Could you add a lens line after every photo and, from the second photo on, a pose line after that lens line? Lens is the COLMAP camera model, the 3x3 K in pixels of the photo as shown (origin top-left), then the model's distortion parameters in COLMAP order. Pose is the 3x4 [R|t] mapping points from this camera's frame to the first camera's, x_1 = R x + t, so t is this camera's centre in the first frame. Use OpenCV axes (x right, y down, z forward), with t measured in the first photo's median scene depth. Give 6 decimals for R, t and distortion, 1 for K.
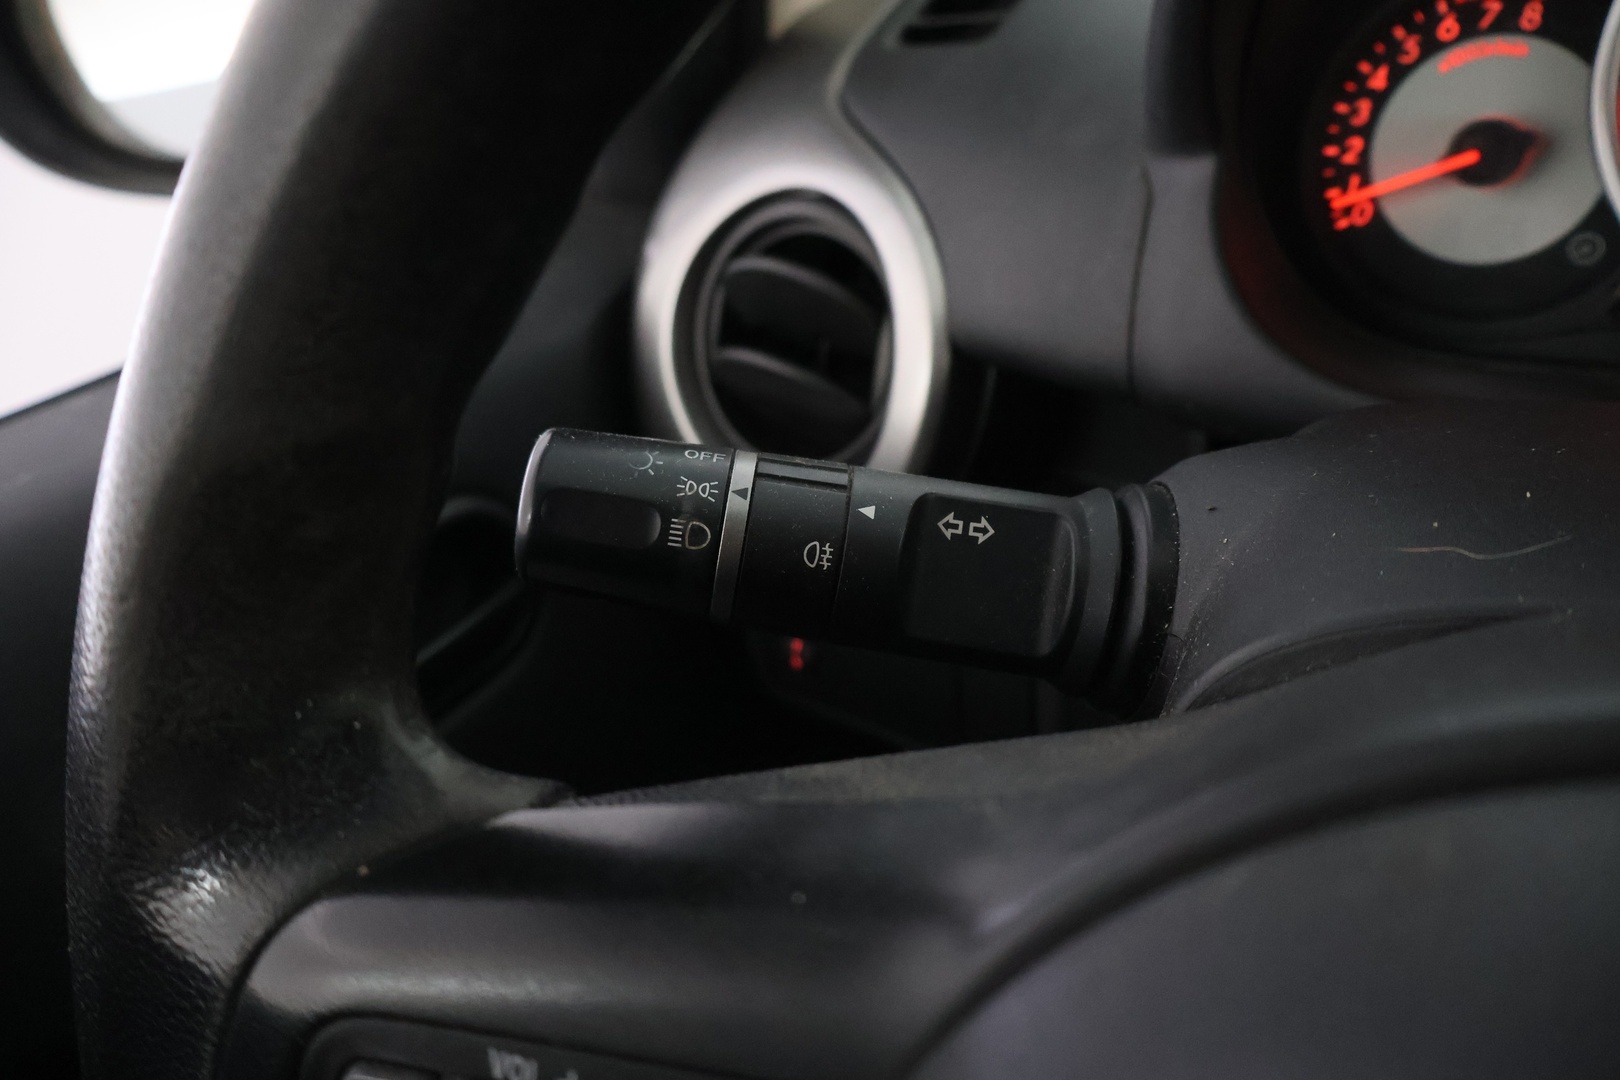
lens RADIAL K [[1348.7, 0, 810.9], [0, 1348.7, 524.1], [0, 0, 1]] dist [0.001489, 0.006999]
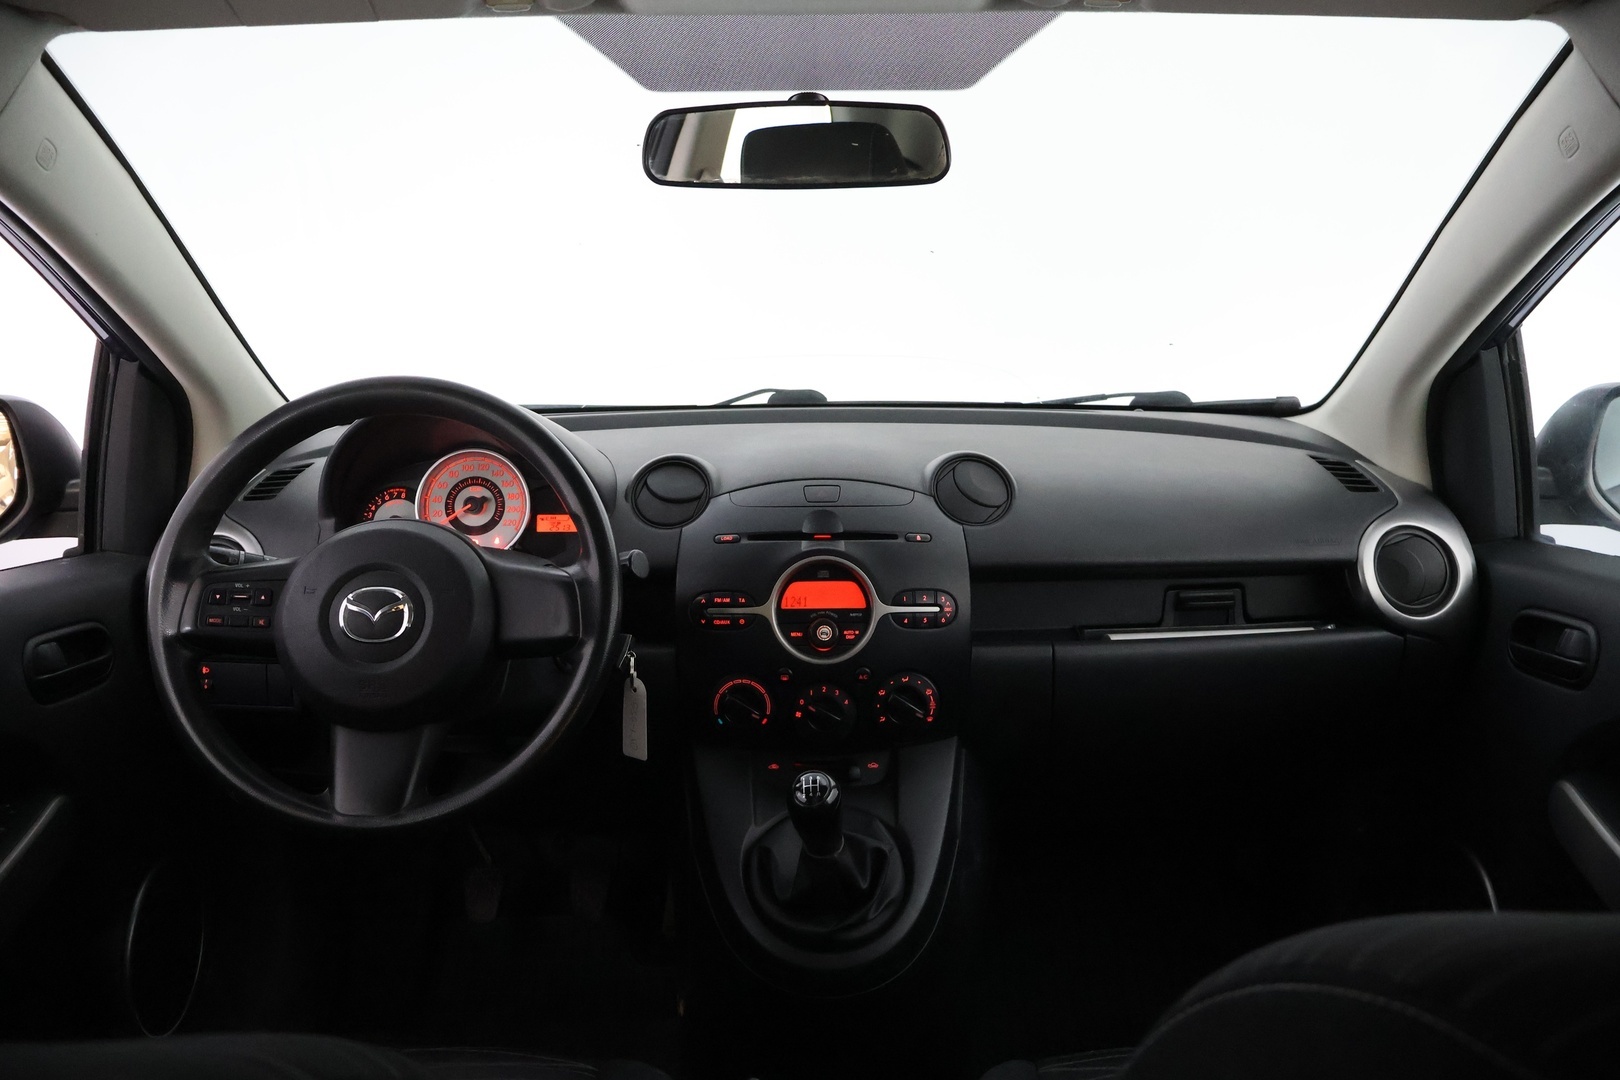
lens RADIAL K [[1348.7, 0, 791.8], [0, 1348.7, 534.1], [0, 0, 1]] dist [0.001489, 0.006999]
pose [[0.843849, 0.061127, 0.533088, -0.790119], [0.157183, 0.921748, -0.354505, 1.570629], [-0.513043, 0.382941, 0.768208, -3.140220]]
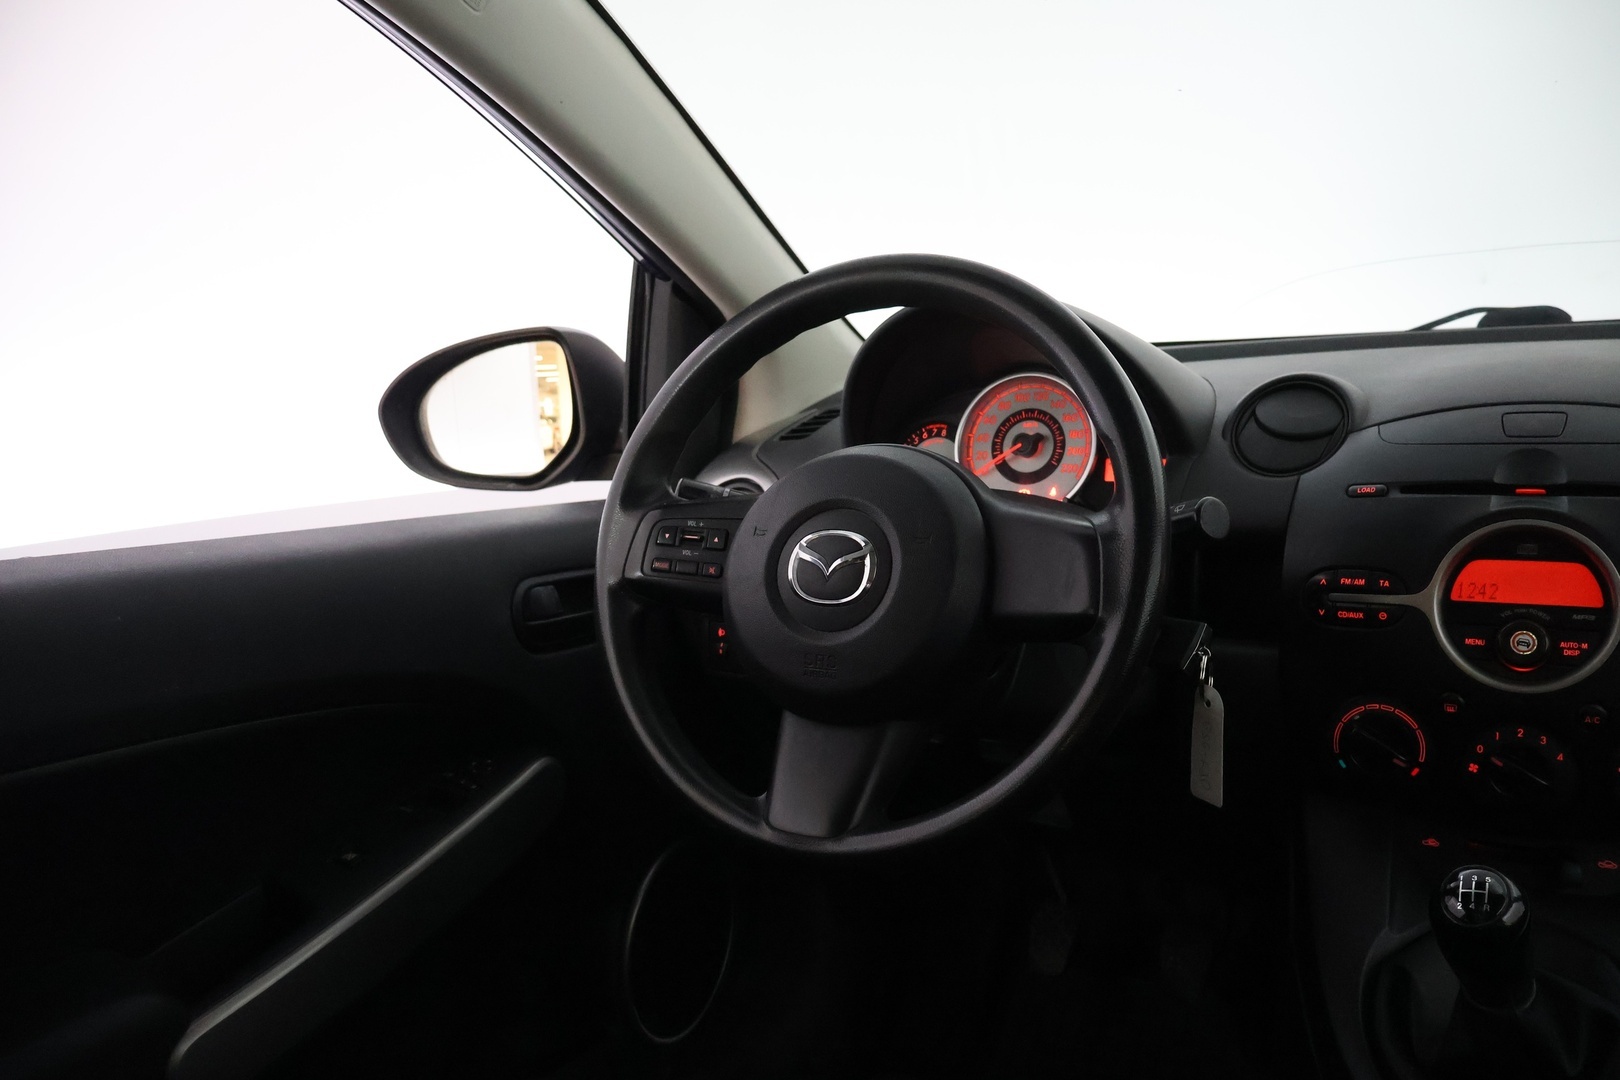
lens RADIAL K [[1348.7, 0, 811.2], [0, 1348.7, 535.5], [0, 0, 1]] dist [0.001489, 0.006999]
pose [[0.993561, 0.099476, 0.054227, -0.002627], [-0.071841, 0.923266, -0.377384, 1.284542], [-0.087606, 0.371059, 0.924468, -2.248348]]
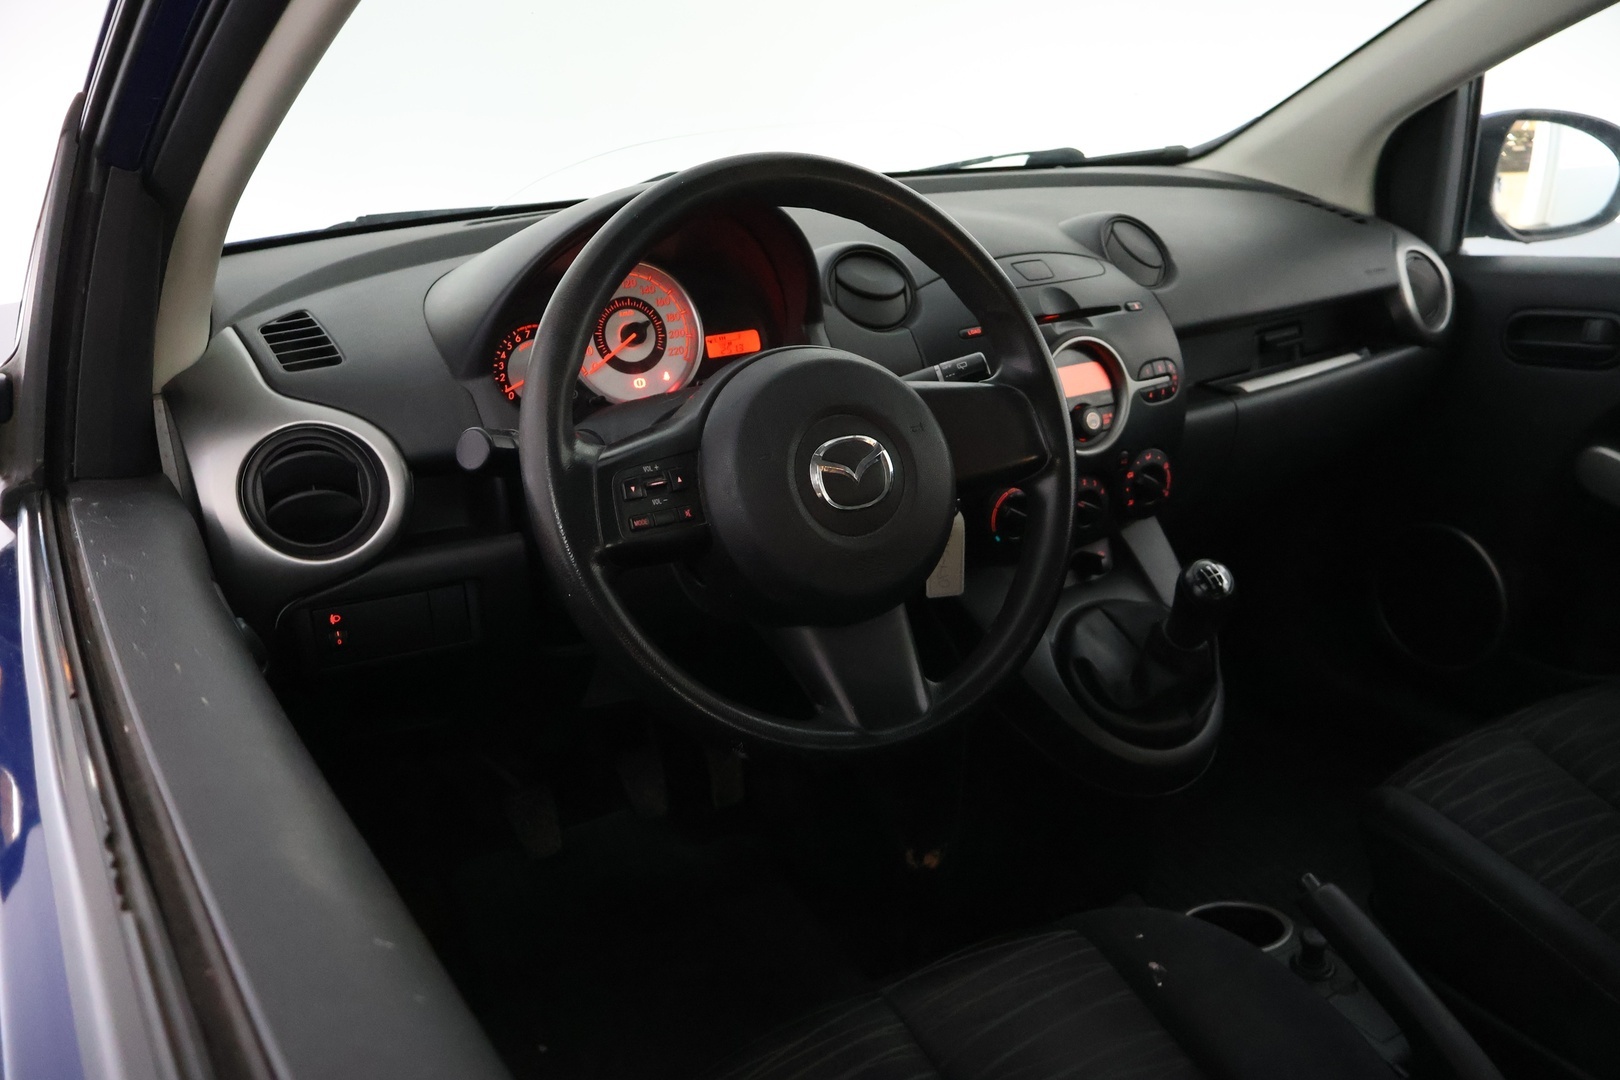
lens RADIAL K [[1348.7, 0, 801.4], [0, 1348.7, 539.5], [0, 0, 1]] dist [0.001489, 0.006999]
pose [[0.444193, -0.156455, 0.882165, -2.241710], [0.429136, 0.901490, -0.056199, 0.568131], [-0.786470, 0.403532, 0.467576, -0.907837]]
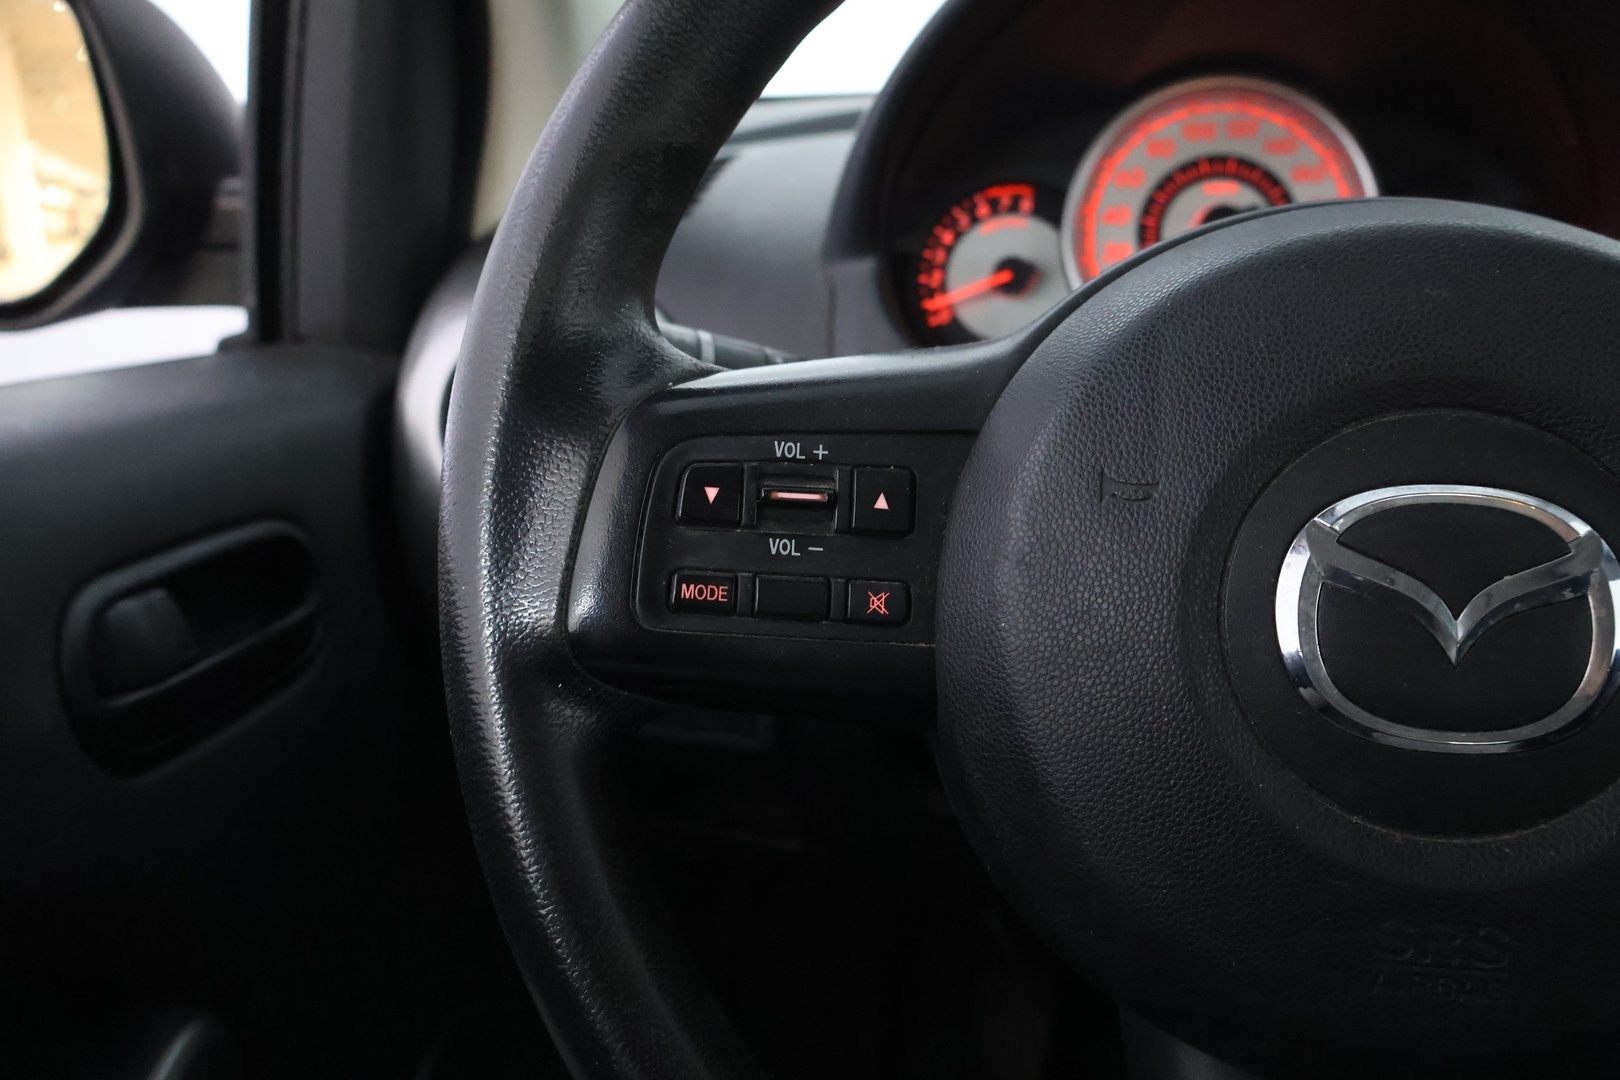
lens RADIAL K [[1348.7, 0, 809.4], [0, 1348.7, 547.5], [0, 0, 1]] dist [0.001489, 0.006999]
pose [[0.903395, 0.021554, 0.428267, -0.473548], [0.092621, 0.965352, -0.243961, 0.463438], [-0.418687, 0.260060, 0.870098, -0.314187]]
